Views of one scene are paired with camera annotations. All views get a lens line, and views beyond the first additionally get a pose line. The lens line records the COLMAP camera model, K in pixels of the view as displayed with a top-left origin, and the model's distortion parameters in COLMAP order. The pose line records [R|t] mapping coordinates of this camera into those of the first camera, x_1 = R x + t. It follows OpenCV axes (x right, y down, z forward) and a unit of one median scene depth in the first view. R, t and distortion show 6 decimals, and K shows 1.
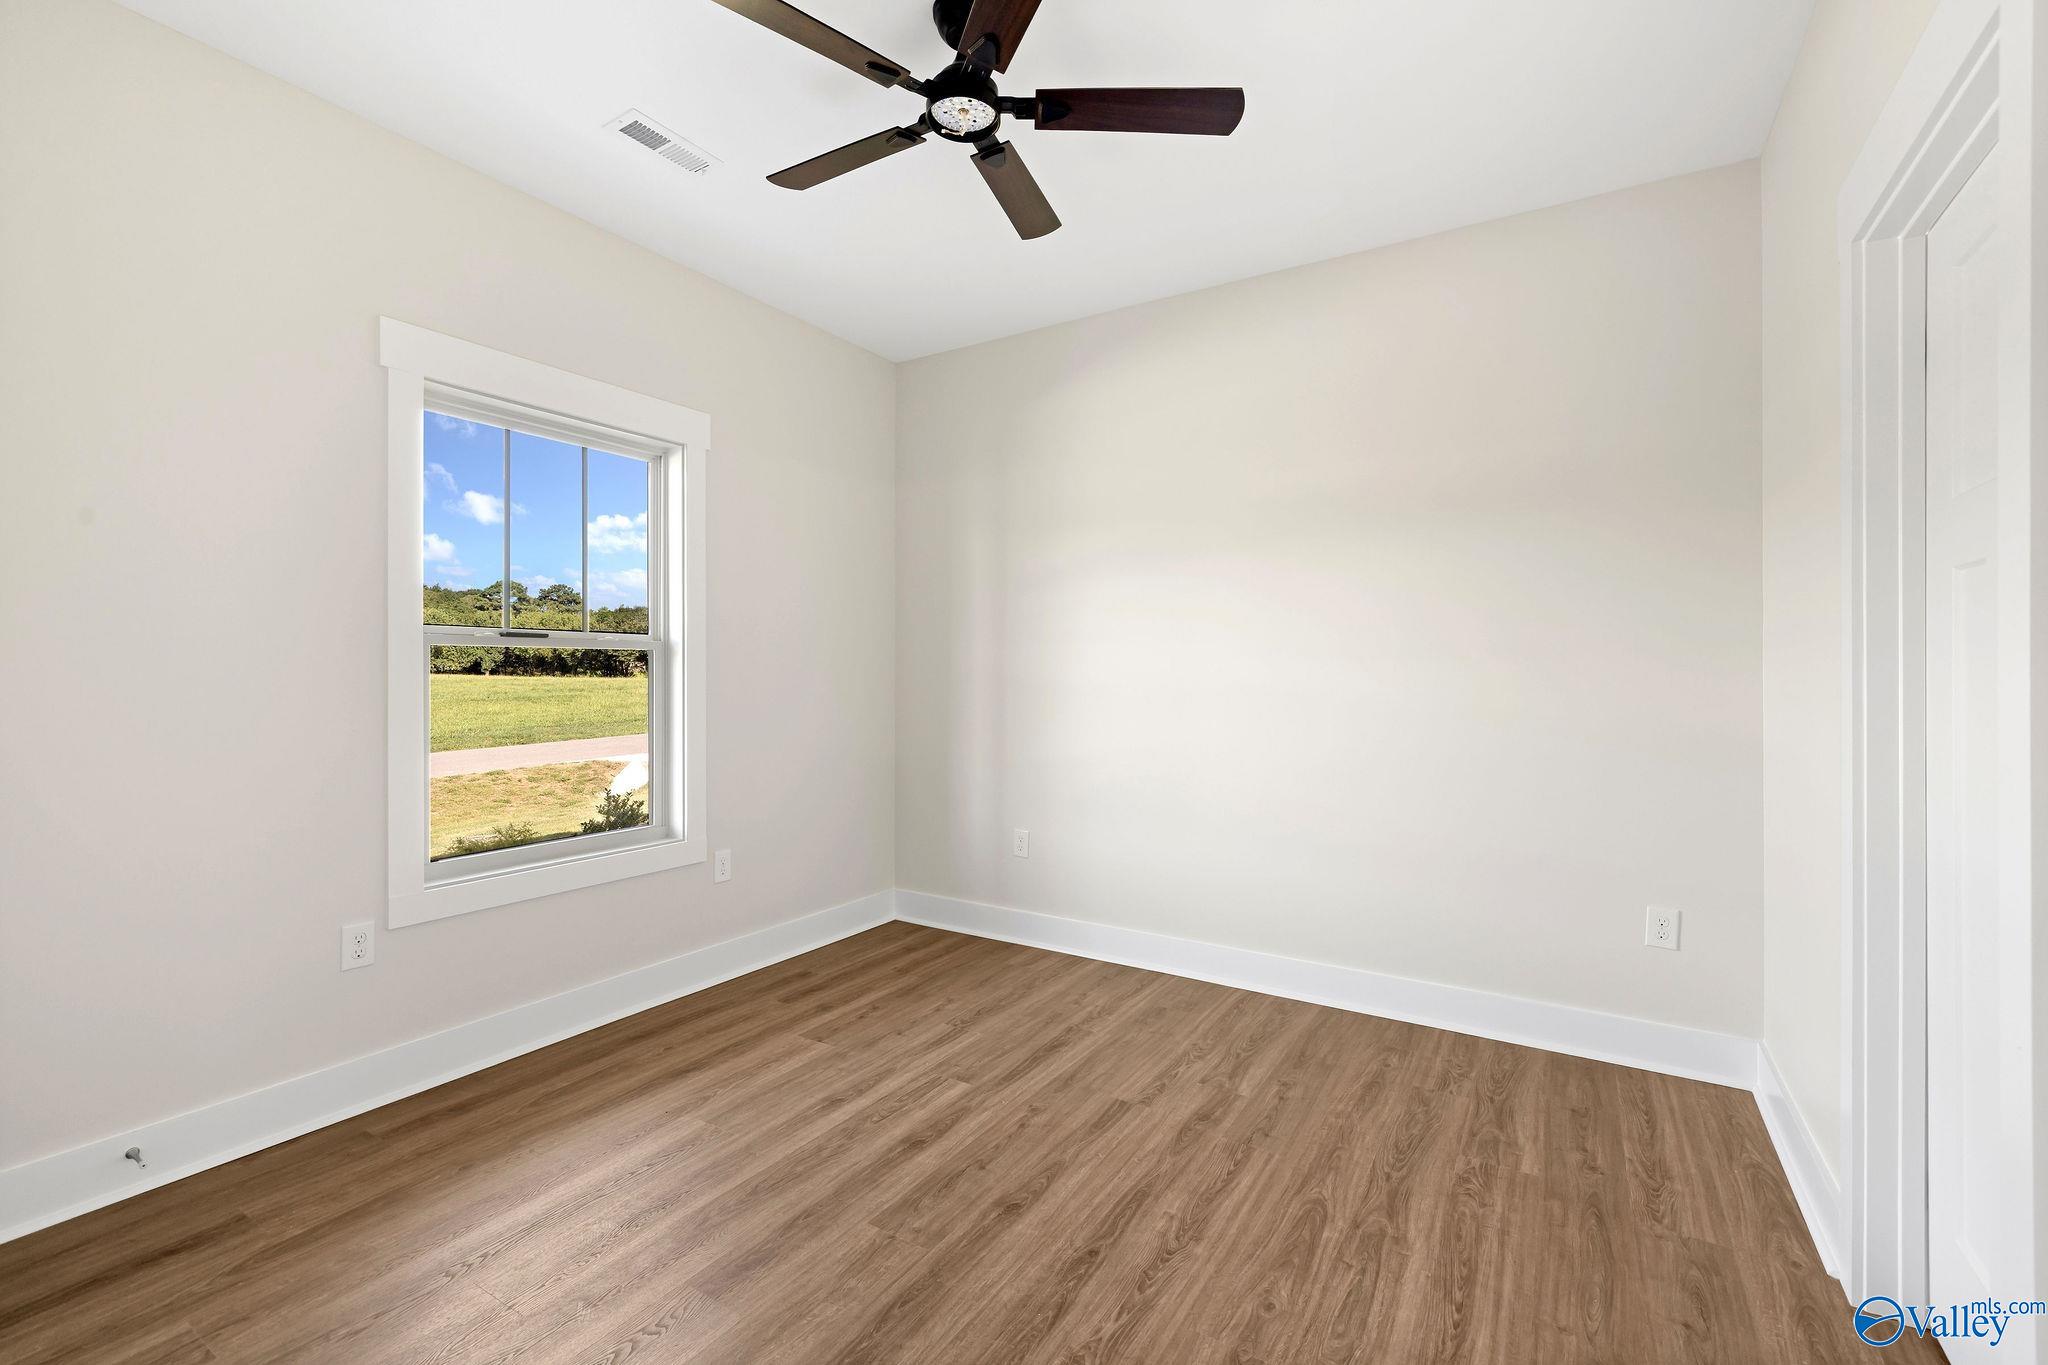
lens RADIAL K [[870.0, 0, 1021.4], [0, 870.0, 675.6], [0, 0, 1]] dist [0.002174, 0.000291]
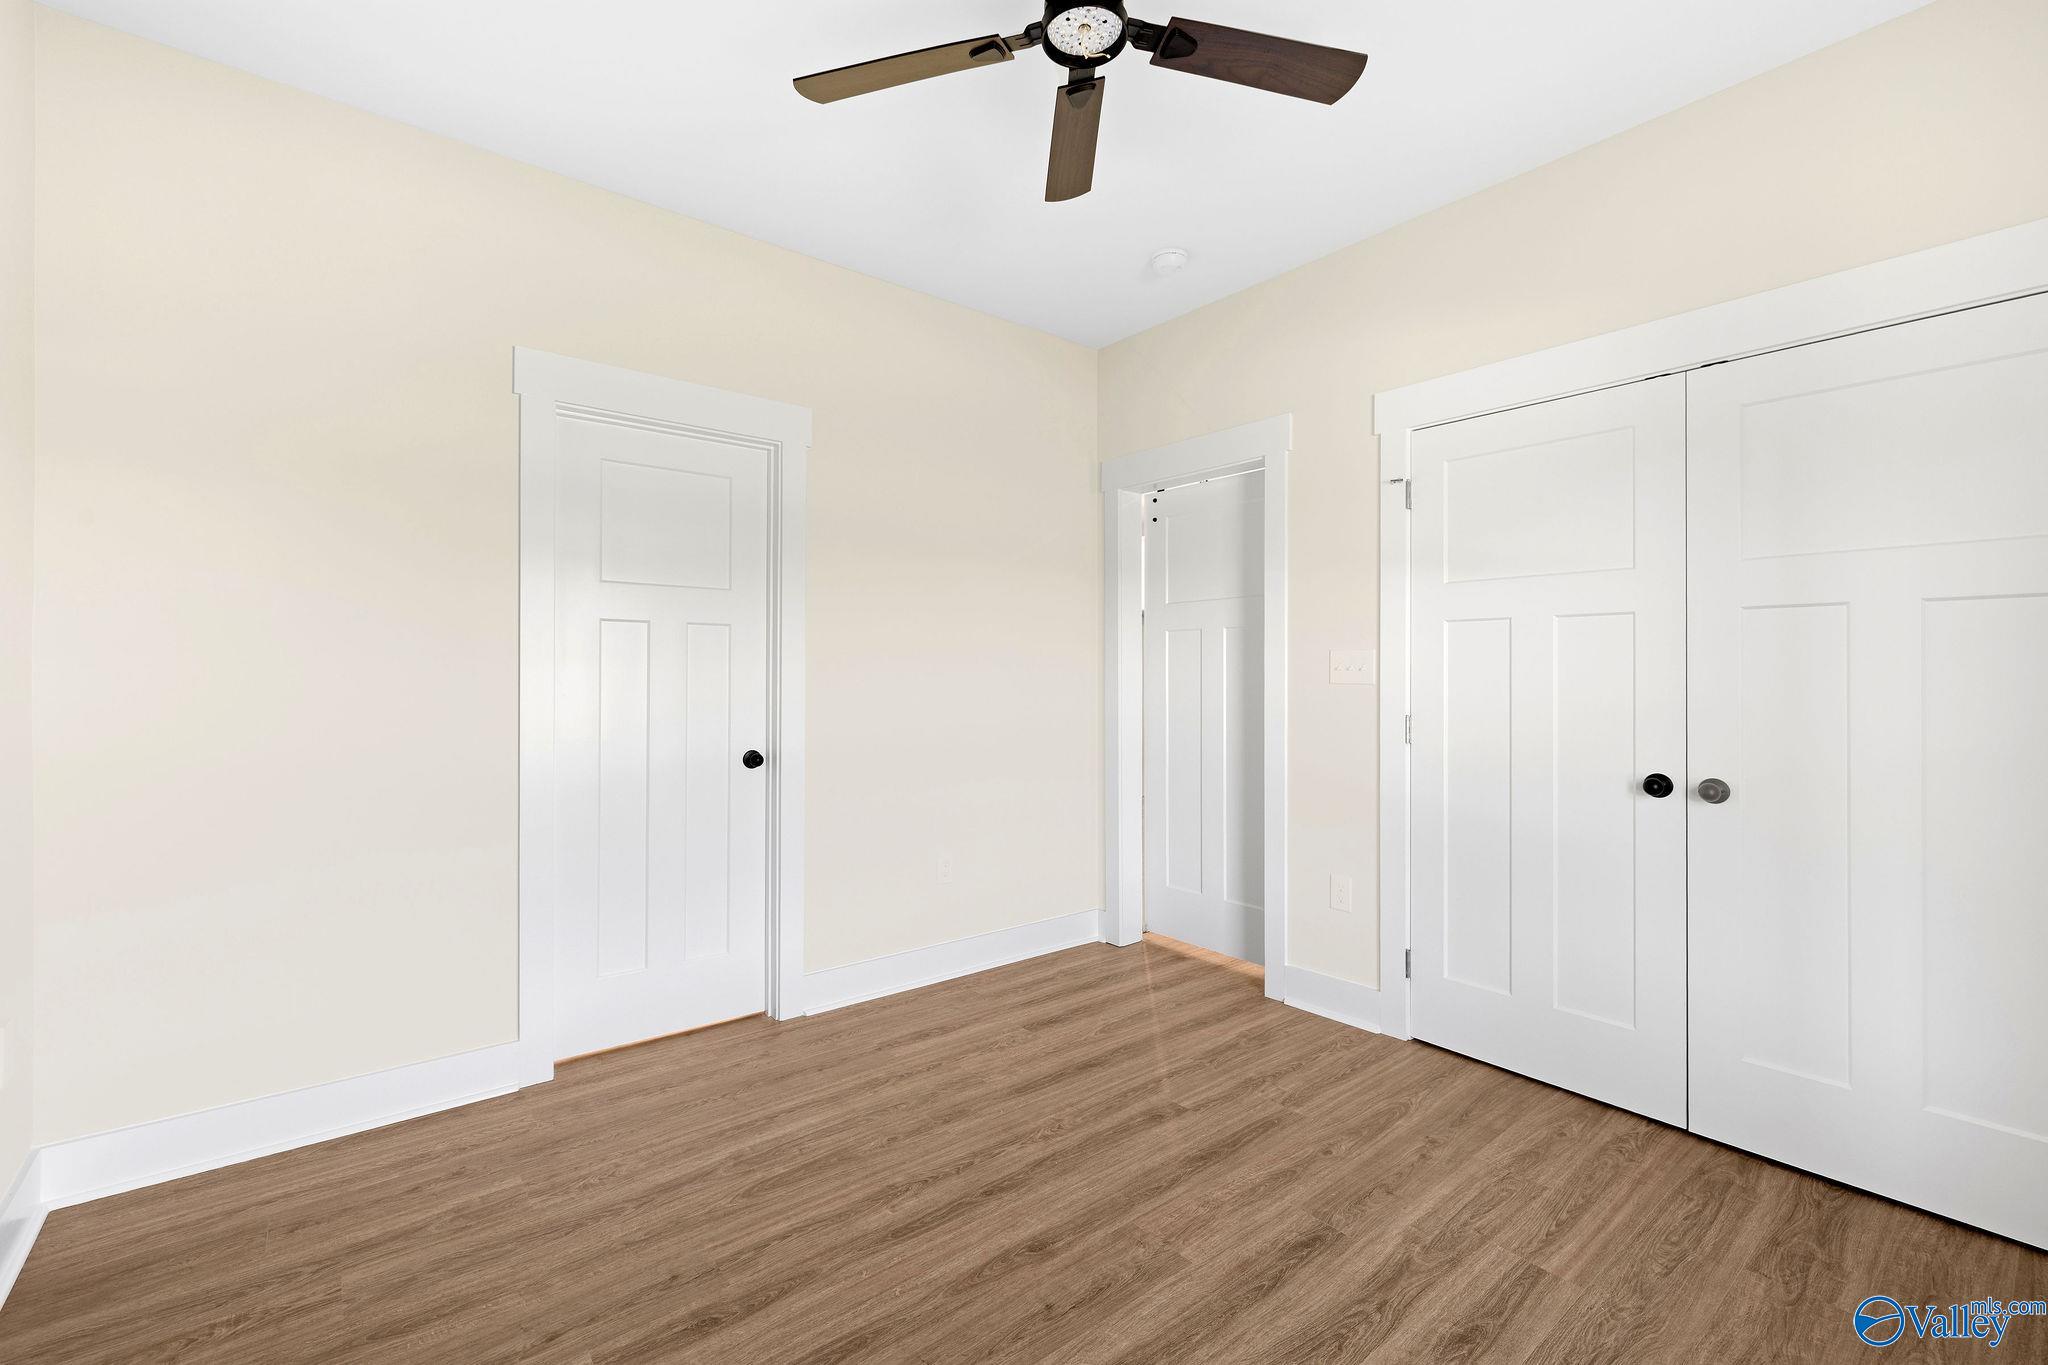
lens RADIAL K [[870.0, 0, 1021.4], [0, 870.0, 675.6], [0, 0, 1]] dist [0.002174, 0.000291]
pose [[-0.946027, -0.006801, 0.324016, -0.209801], [-0.006770, 0.999976, 0.001225, -0.004741], [-0.324017, -0.001035, -0.946051, 1.350652]]
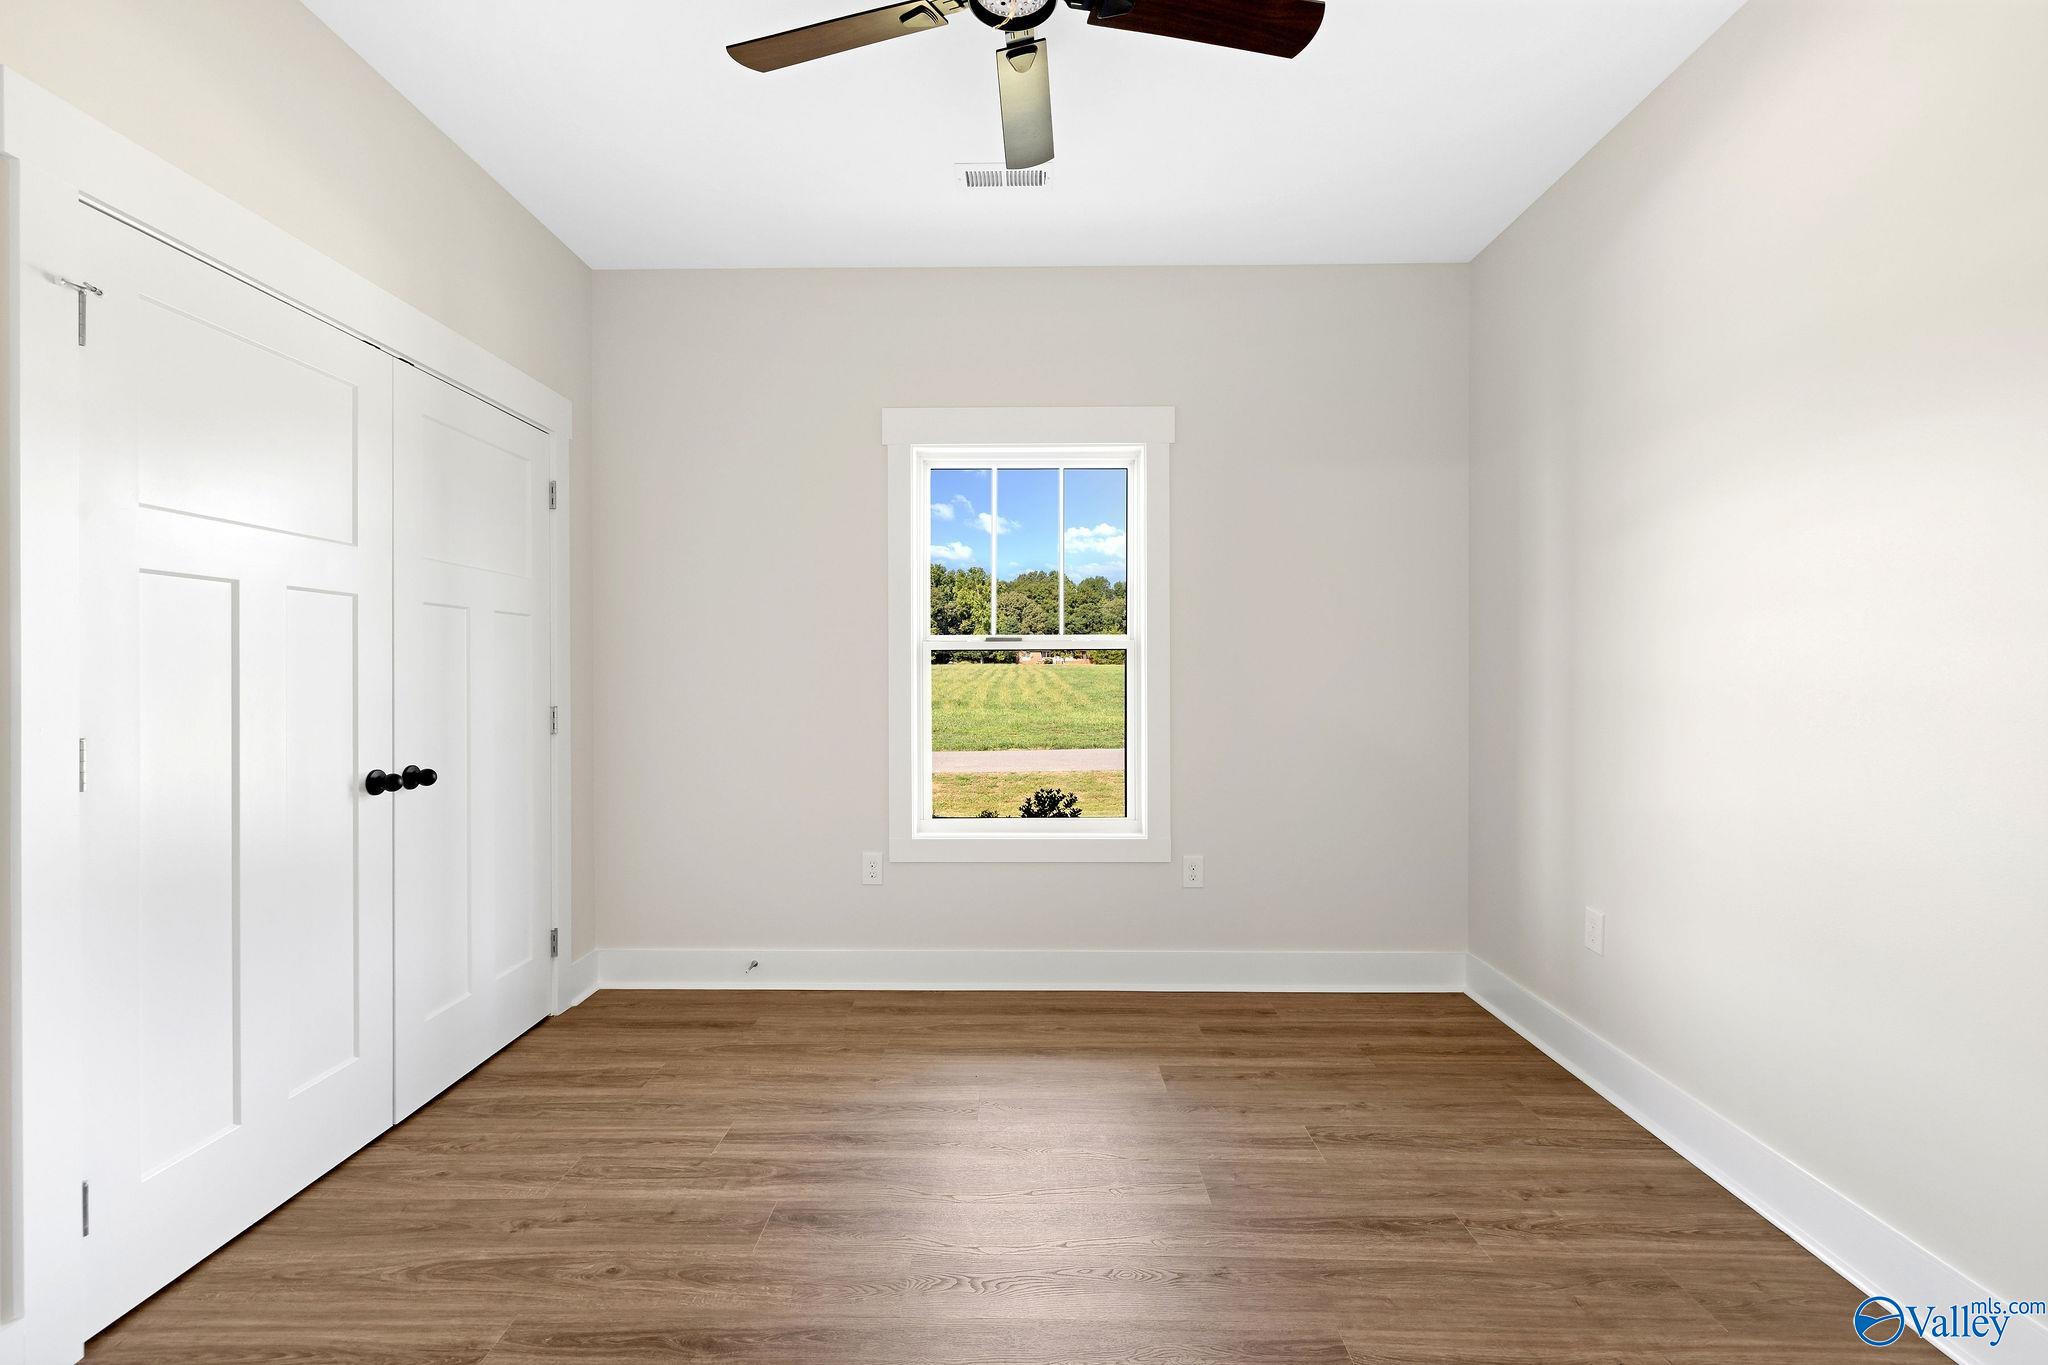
lens RADIAL K [[870.0, 0, 1021.4], [0, 870.0, 675.6], [0, 0, 1]] dist [0.002174, 0.000291]
pose [[0.520726, 0.000894, -0.853723, 0.477305], [0.001533, 0.999997, 0.001983, -0.000114], [0.853722, -0.002341, 0.520723, 0.422384]]
